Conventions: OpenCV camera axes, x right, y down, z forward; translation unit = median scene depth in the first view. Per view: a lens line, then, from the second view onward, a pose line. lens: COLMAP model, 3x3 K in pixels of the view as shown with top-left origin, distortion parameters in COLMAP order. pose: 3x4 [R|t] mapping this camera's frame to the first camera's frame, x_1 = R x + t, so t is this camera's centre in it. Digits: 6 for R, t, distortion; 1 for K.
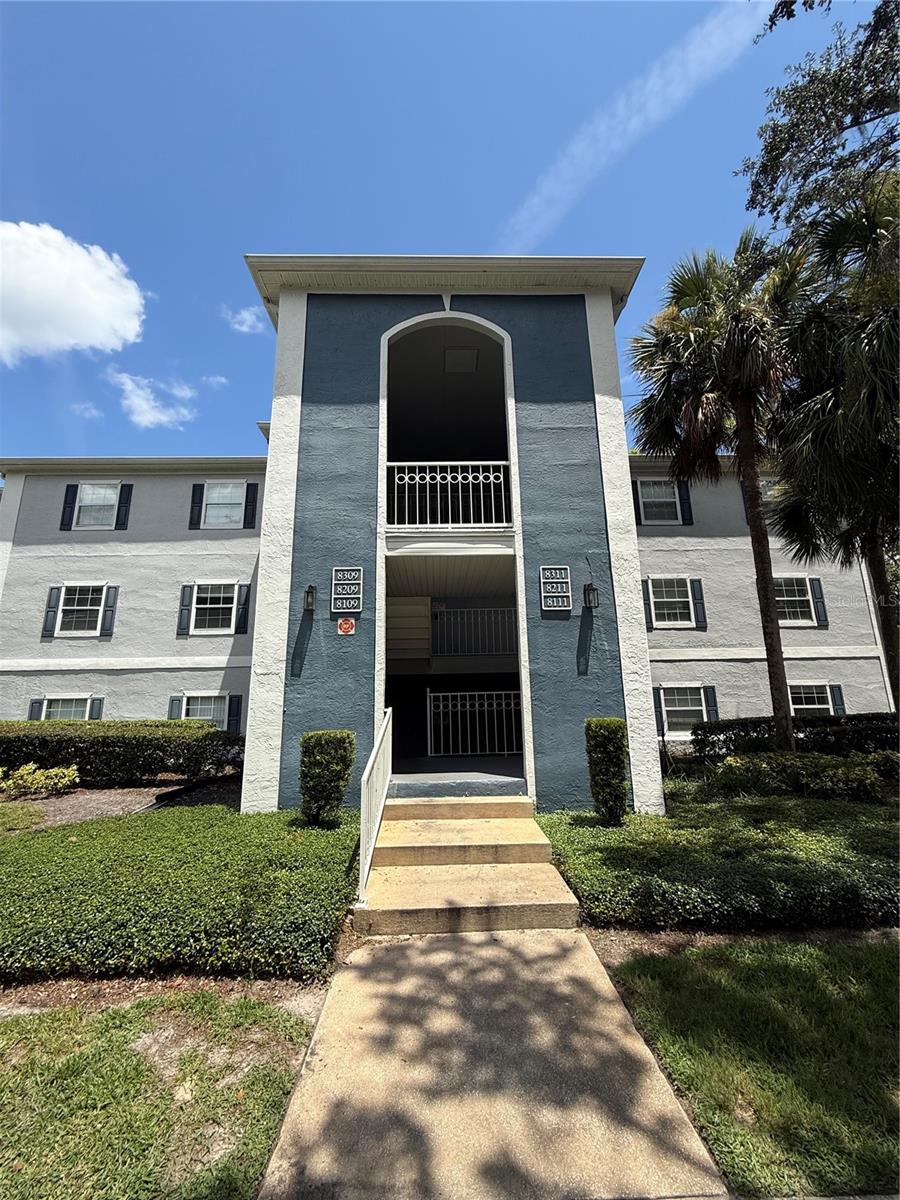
lens RADIAL K [[479.2, 0, 449.0], [0, 479.2, 598.6], [0, 0, 1]] dist [-0.002611, 0.000862]
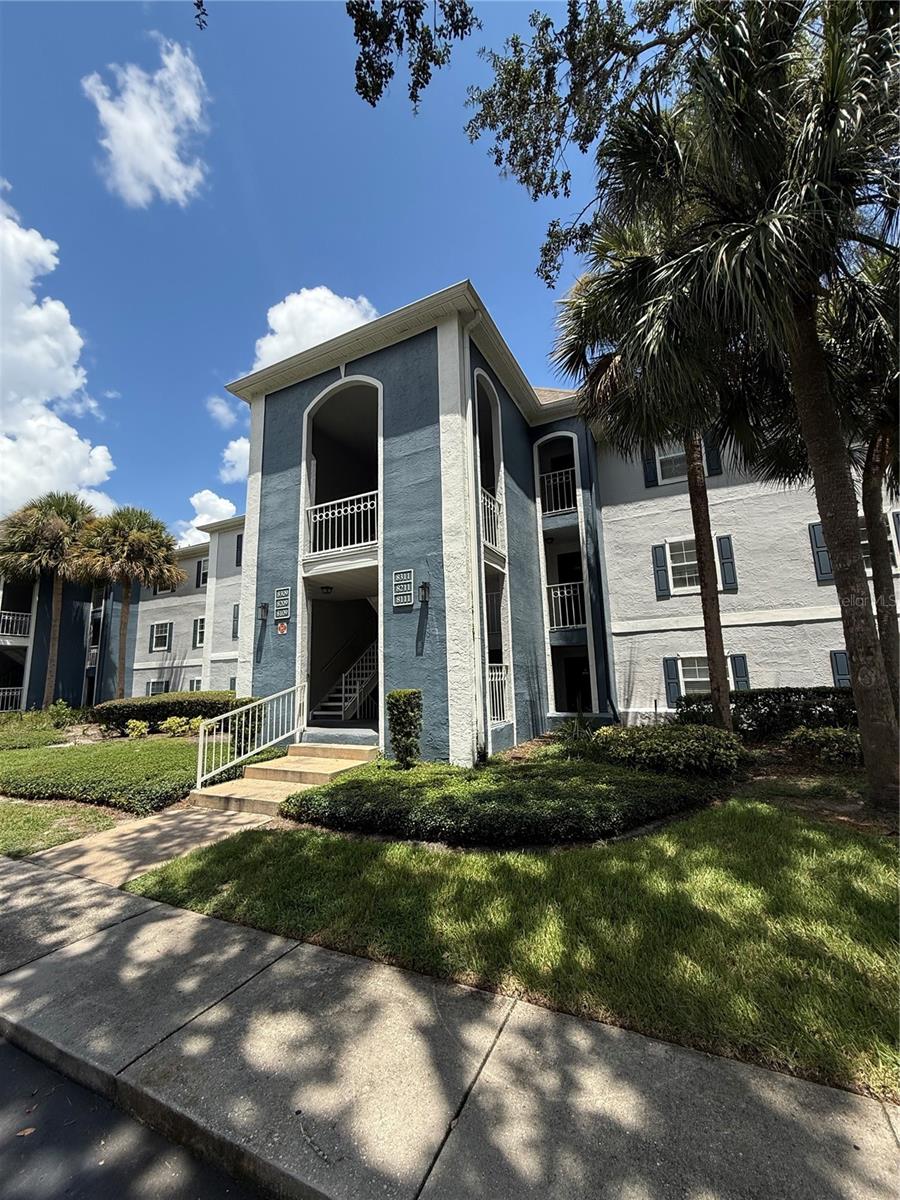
lens RADIAL K [[479.2, 0, 450.2], [0, 479.2, 599.5], [0, 0, 1]] dist [-0.002611, 0.000862]
pose [[0.880201, -0.086726, -0.466610, 0.902253], [0.114063, 0.993002, 0.030602, -0.016077], [0.460691, -0.080159, 0.883934, -0.062037]]
